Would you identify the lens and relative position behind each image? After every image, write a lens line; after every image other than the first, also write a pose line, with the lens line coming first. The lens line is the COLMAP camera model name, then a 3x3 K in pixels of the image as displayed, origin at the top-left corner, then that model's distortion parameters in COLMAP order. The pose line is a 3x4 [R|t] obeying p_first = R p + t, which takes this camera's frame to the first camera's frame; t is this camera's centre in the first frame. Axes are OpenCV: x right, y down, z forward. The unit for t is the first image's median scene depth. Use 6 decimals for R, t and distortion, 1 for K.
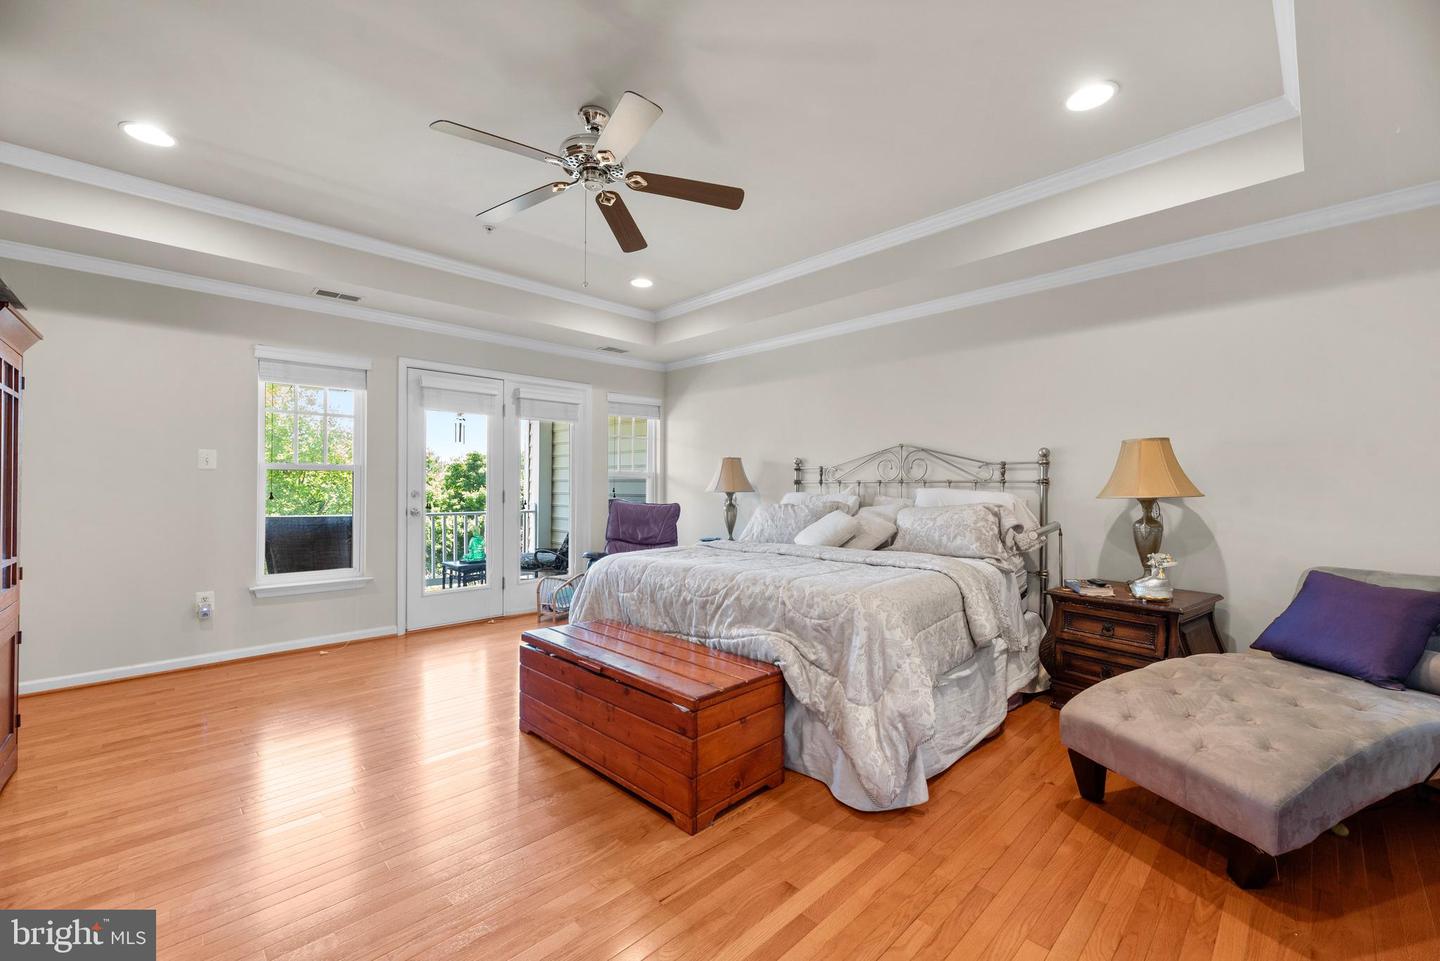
lens RADIAL K [[588.2, 0, 720.0], [0, 588.2, 480.5], [0, 0, 1]] dist [0.001258, 0.000272]
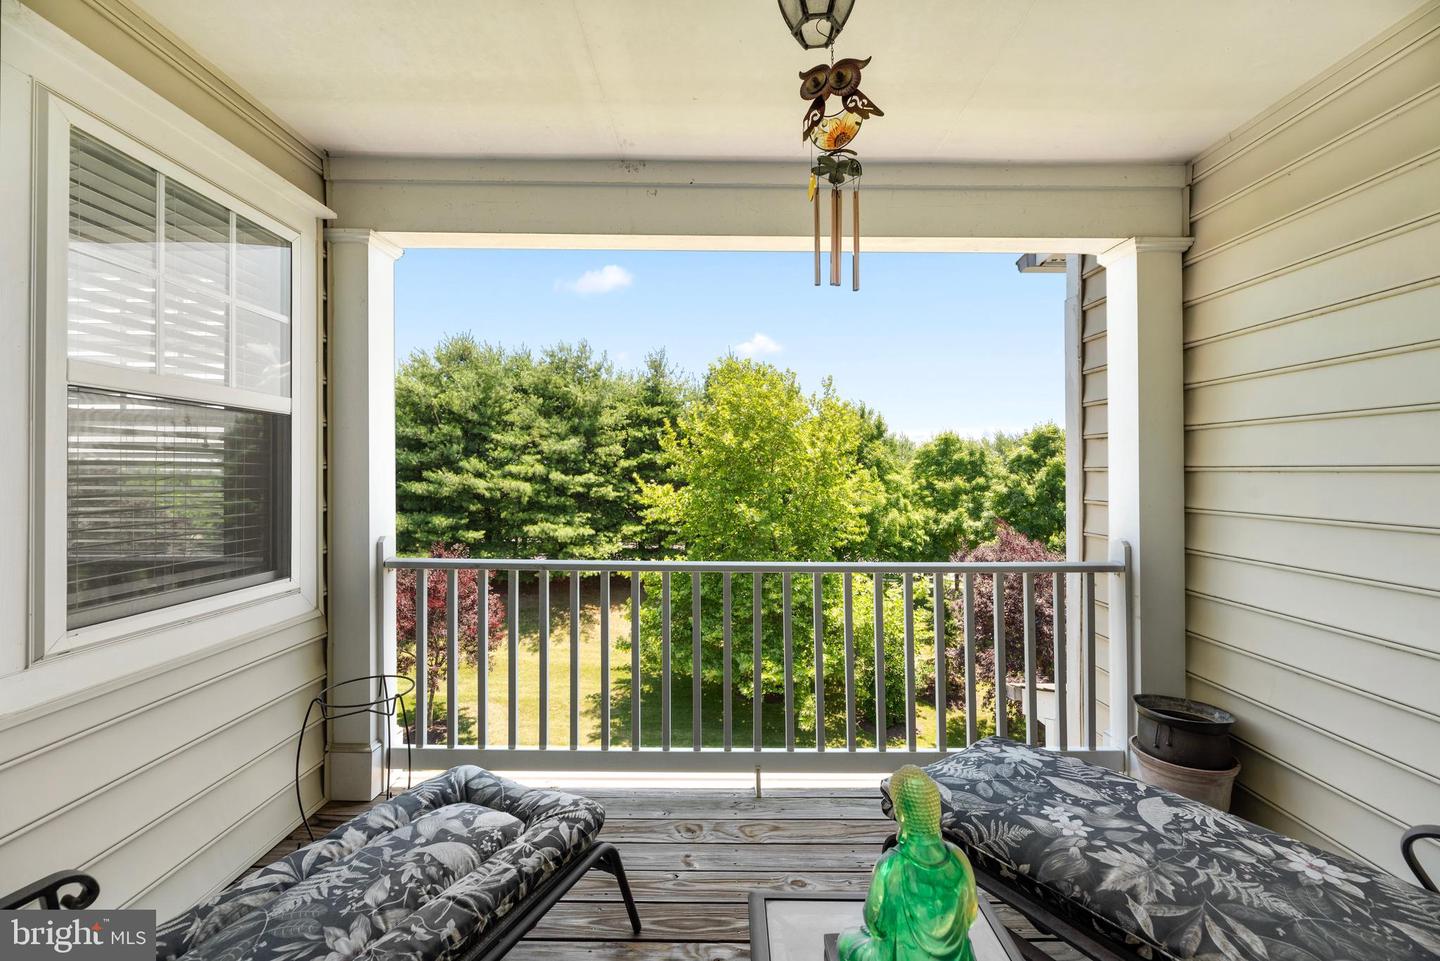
lens RADIAL K [[588.2, 0, 720.0], [0, 588.2, 480.5], [0, 0, 1]] dist [0.001258, 0.000272]
pose [[0.718464, 0.013622, -0.695431, -0.068386], [-0.000302, 0.999814, 0.019272, 0.000359], [0.695564, -0.013637, 0.718335, 0.171487]]
